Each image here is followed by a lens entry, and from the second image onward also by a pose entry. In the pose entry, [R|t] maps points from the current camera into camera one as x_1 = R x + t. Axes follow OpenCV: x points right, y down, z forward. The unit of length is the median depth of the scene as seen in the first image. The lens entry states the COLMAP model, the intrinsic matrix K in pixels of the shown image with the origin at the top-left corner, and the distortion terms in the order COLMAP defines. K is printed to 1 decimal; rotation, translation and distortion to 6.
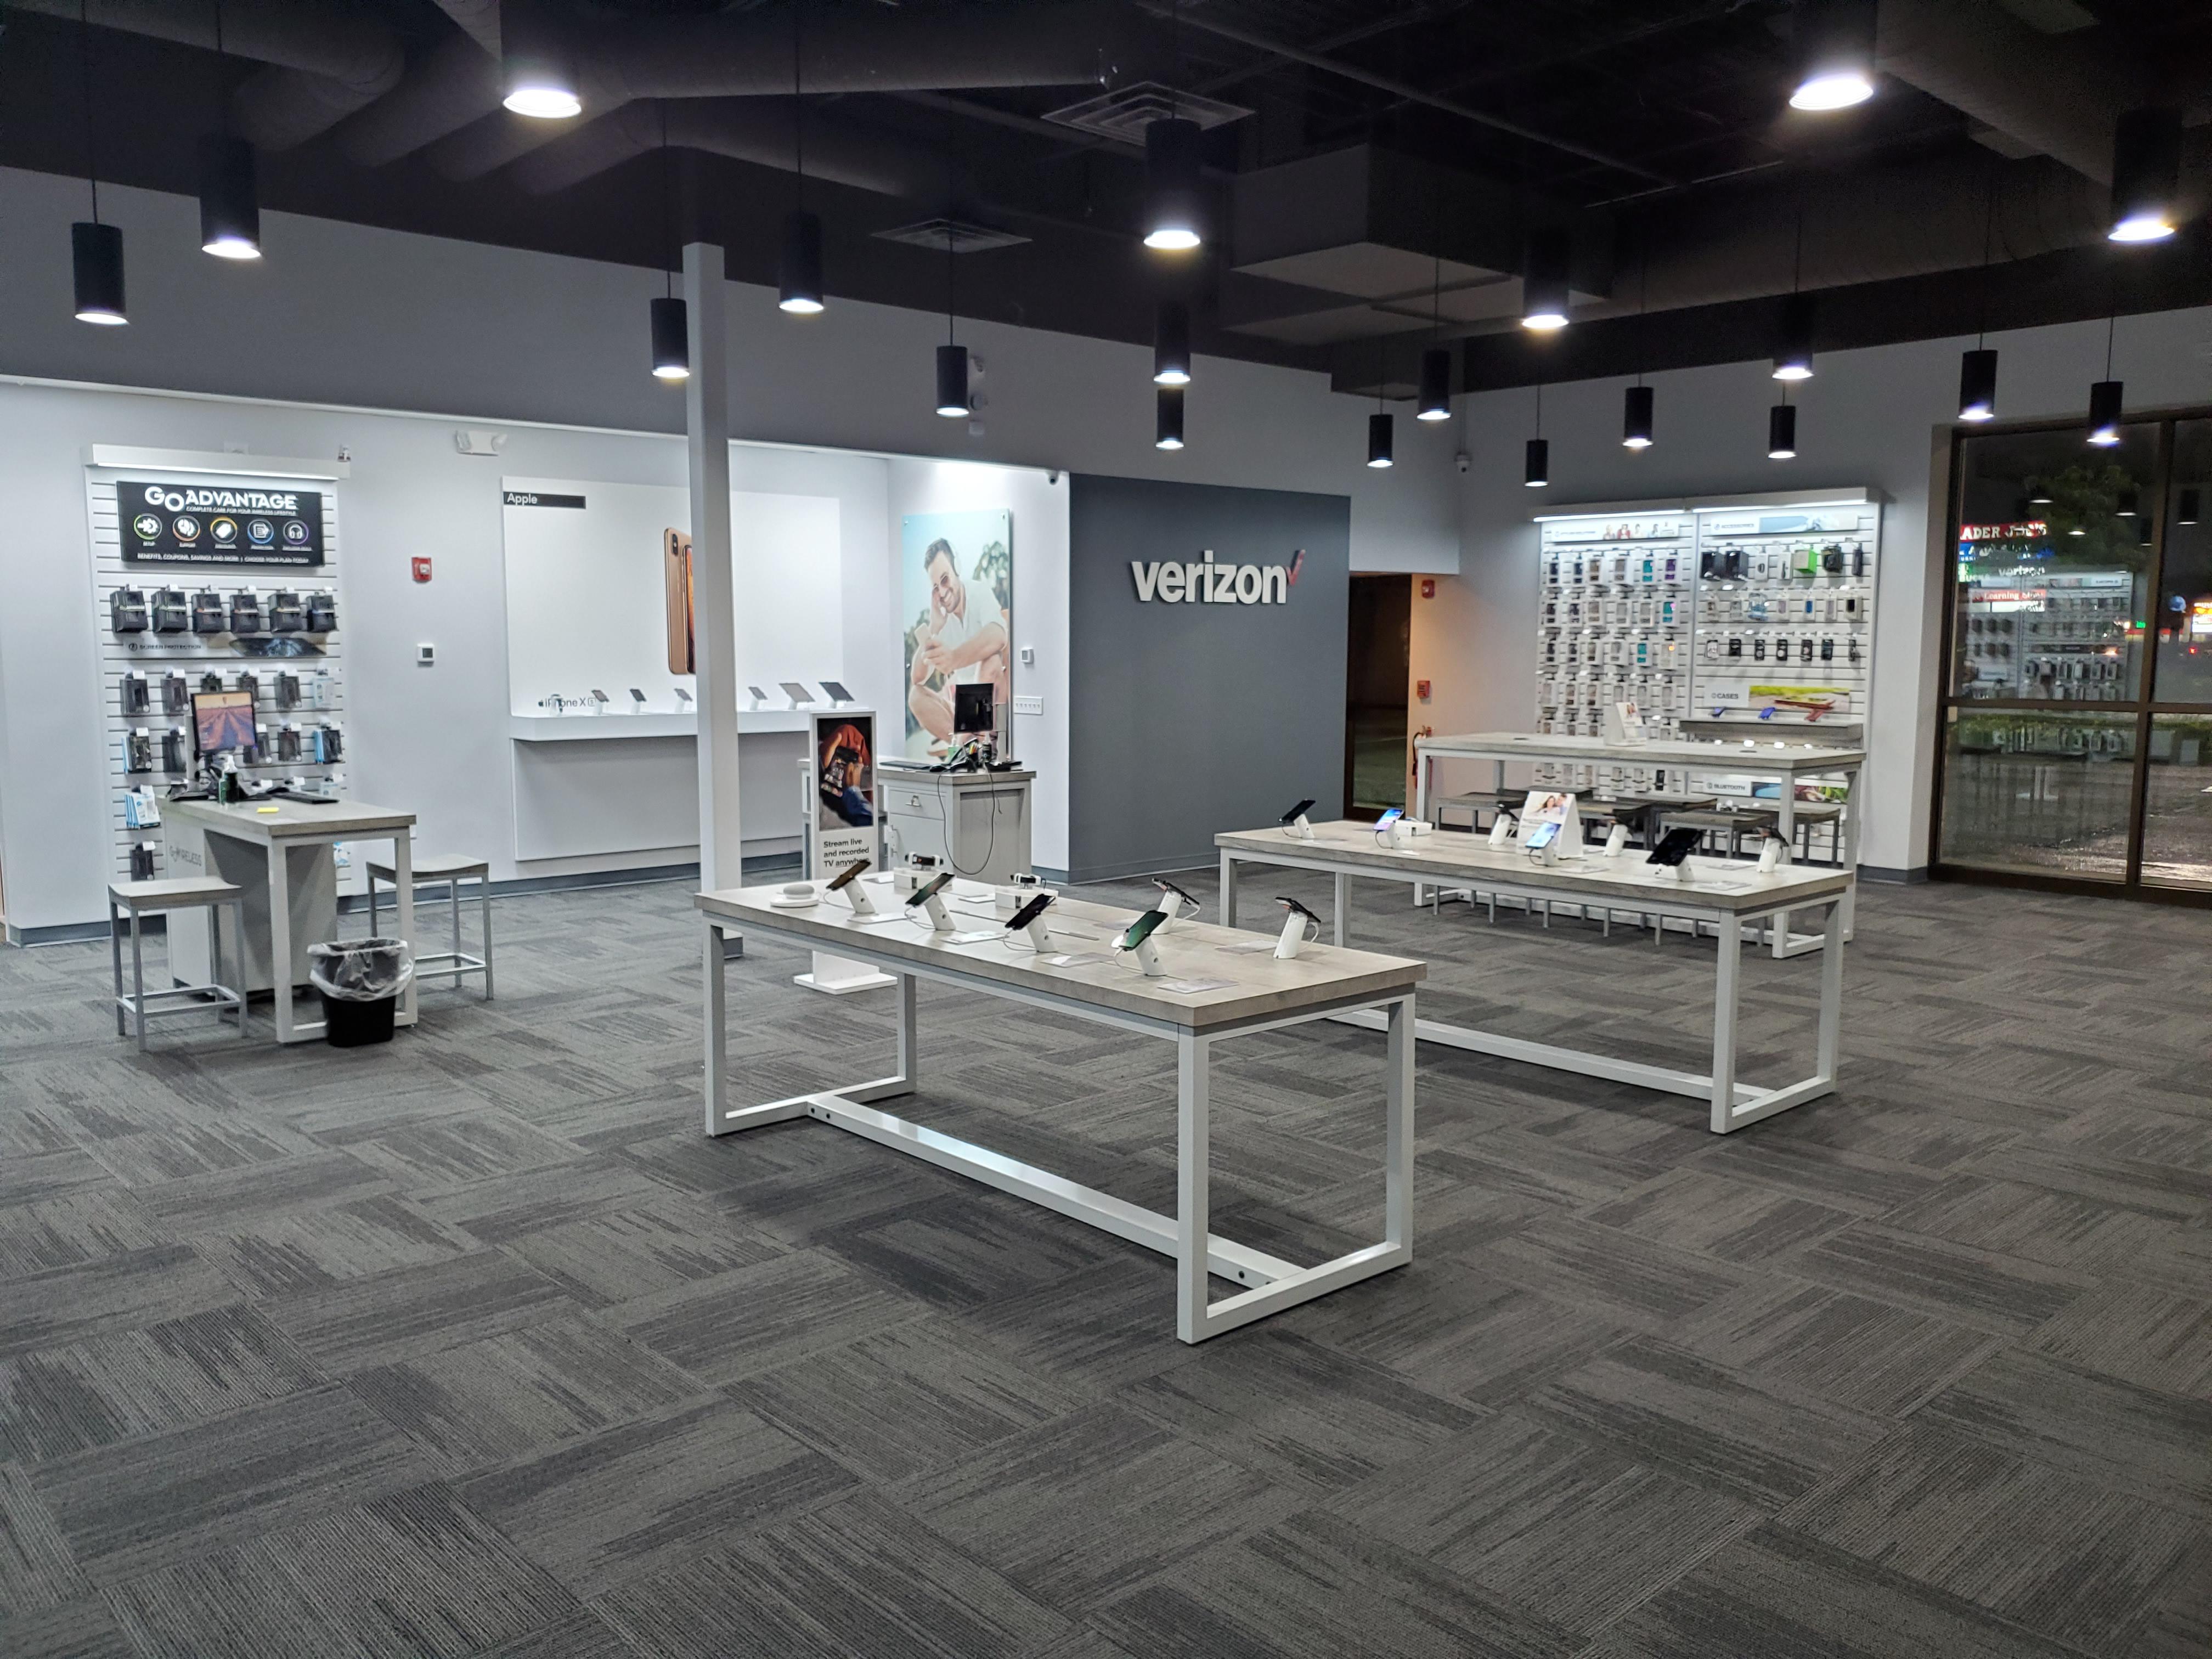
lens RADIAL K [[1735.5, 0, 1097.1], [0, 1735.5, 821.8], [0, 0, 1]] dist [0.007792, 0.003881]
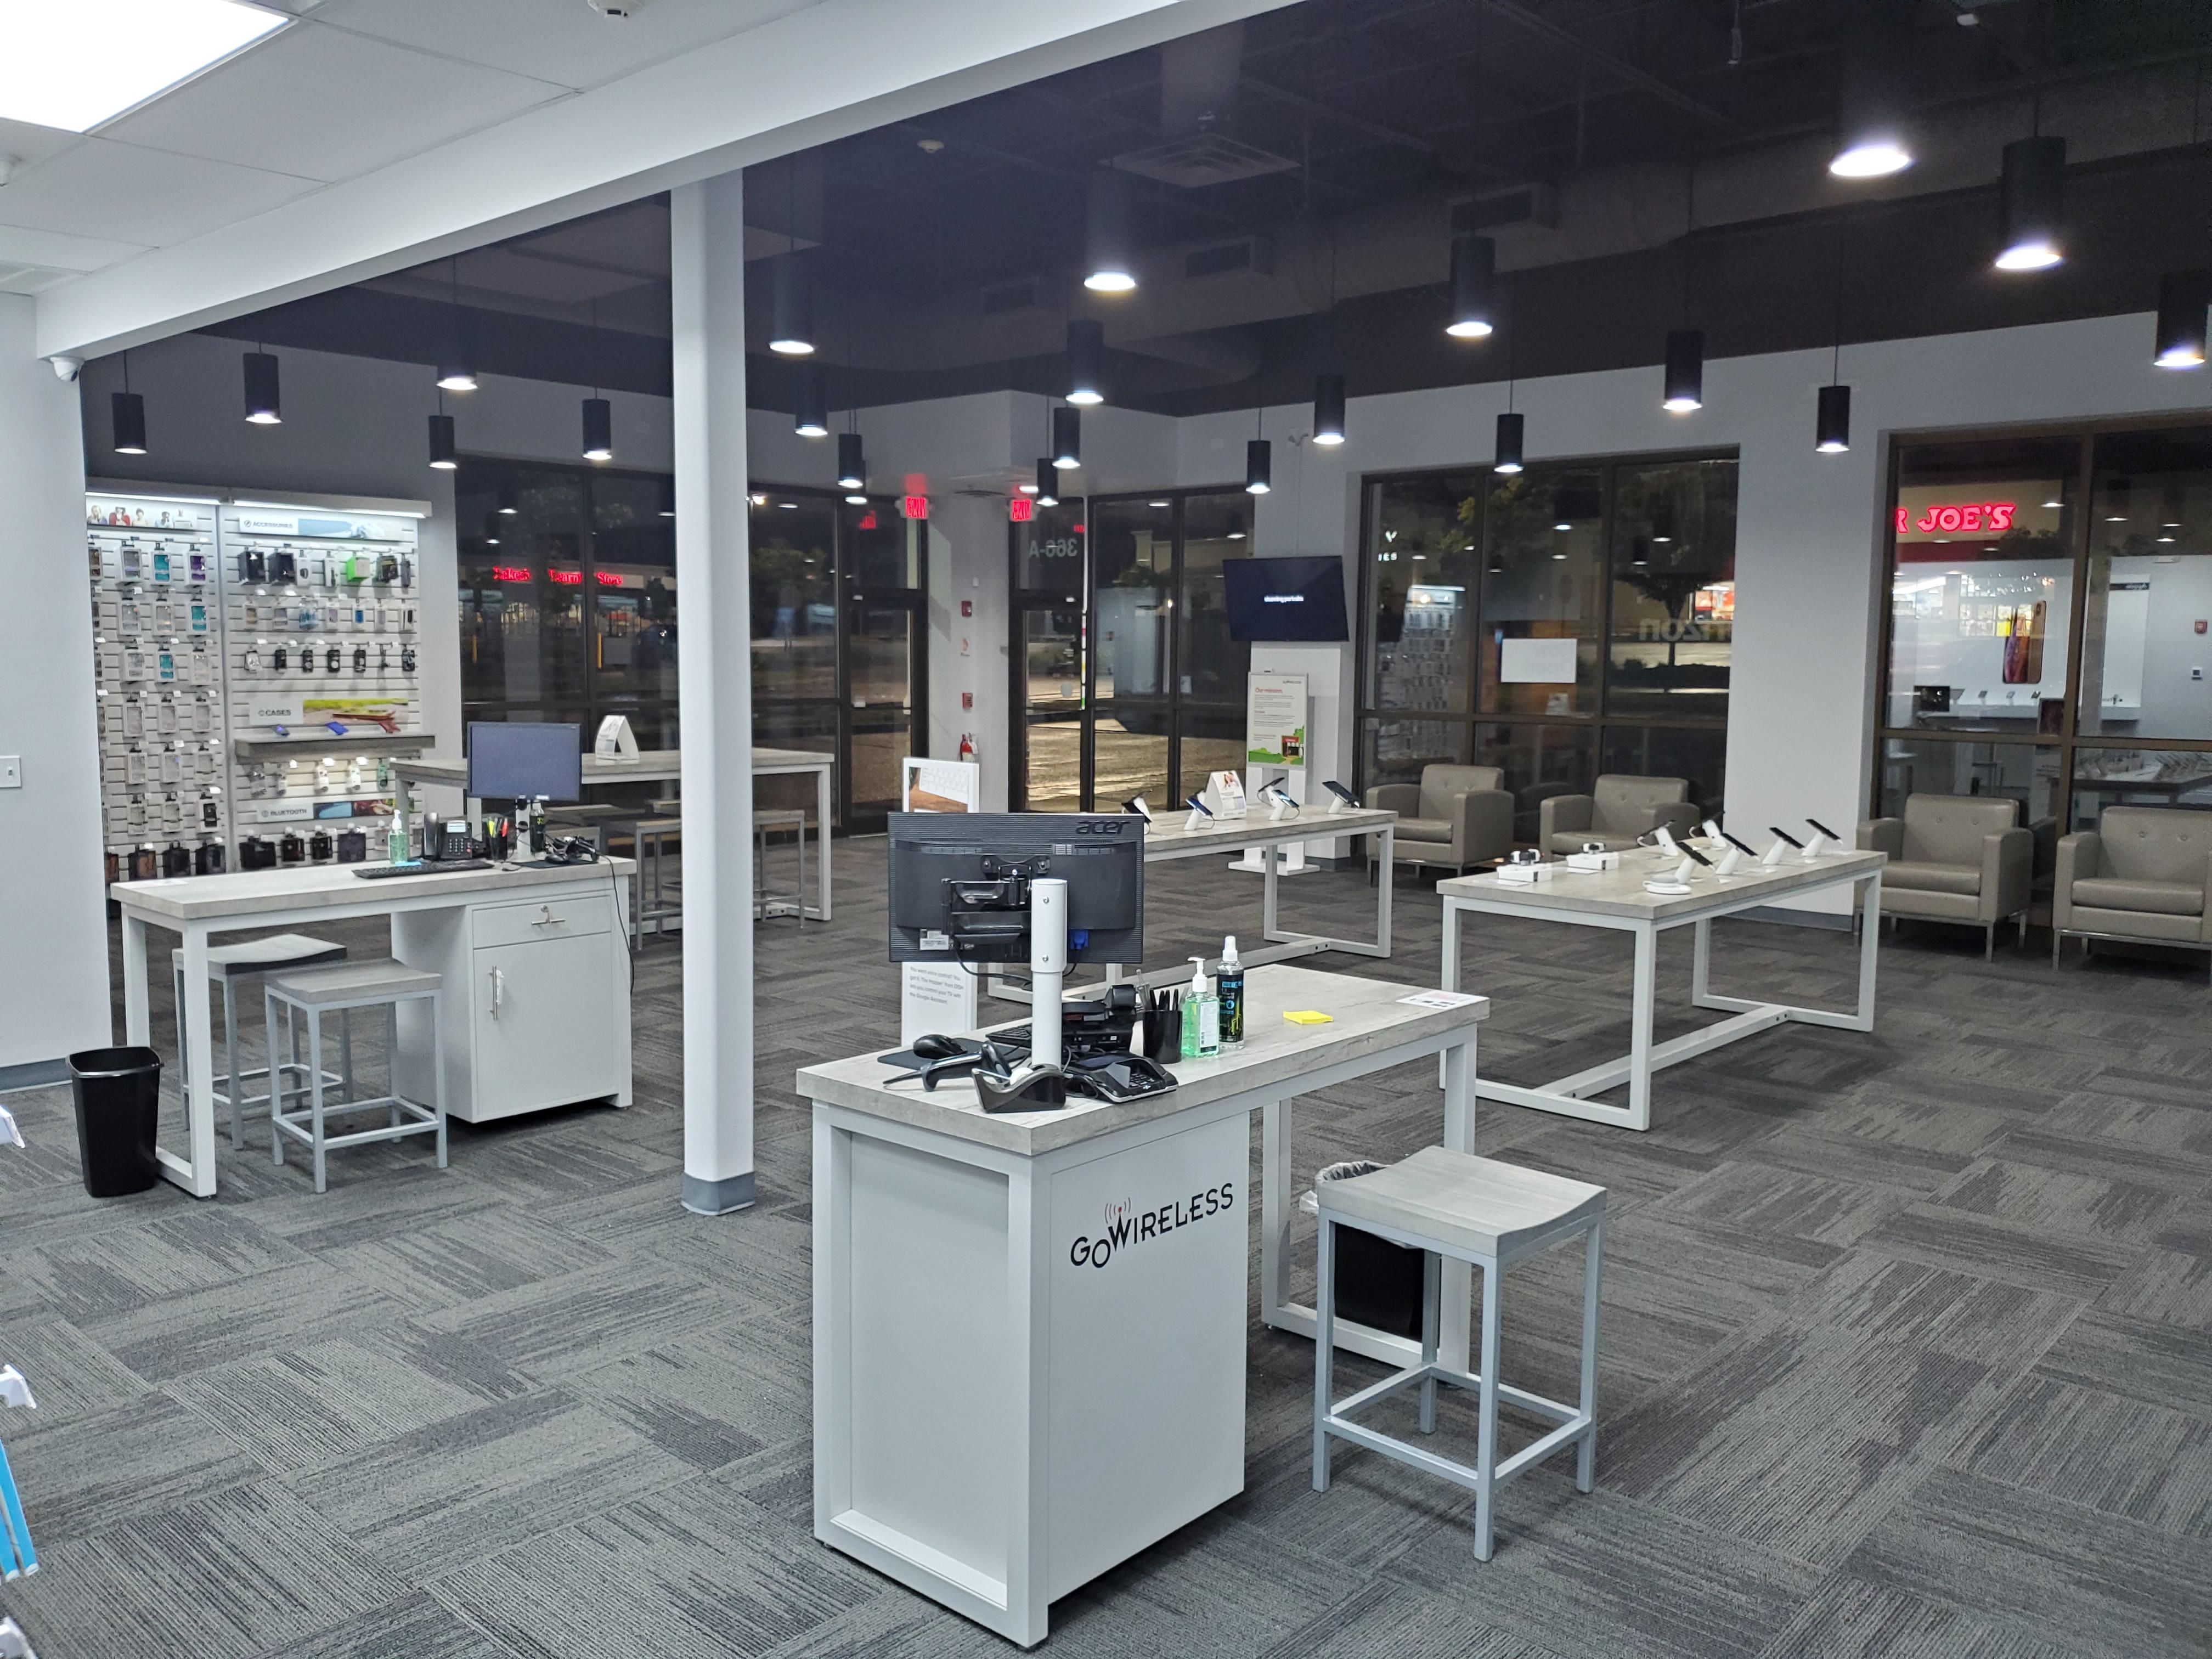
lens RADIAL K [[1735.5, 0, 1097.1], [0, 1735.5, 821.8], [0, 0, 1]] dist [0.007792, 0.003881]
pose [[-0.096956, -0.104706, 0.989766, -0.605958], [0.100787, 0.988306, 0.114424, -0.080319], [-0.990172, 0.110850, -0.085269, 0.691908]]
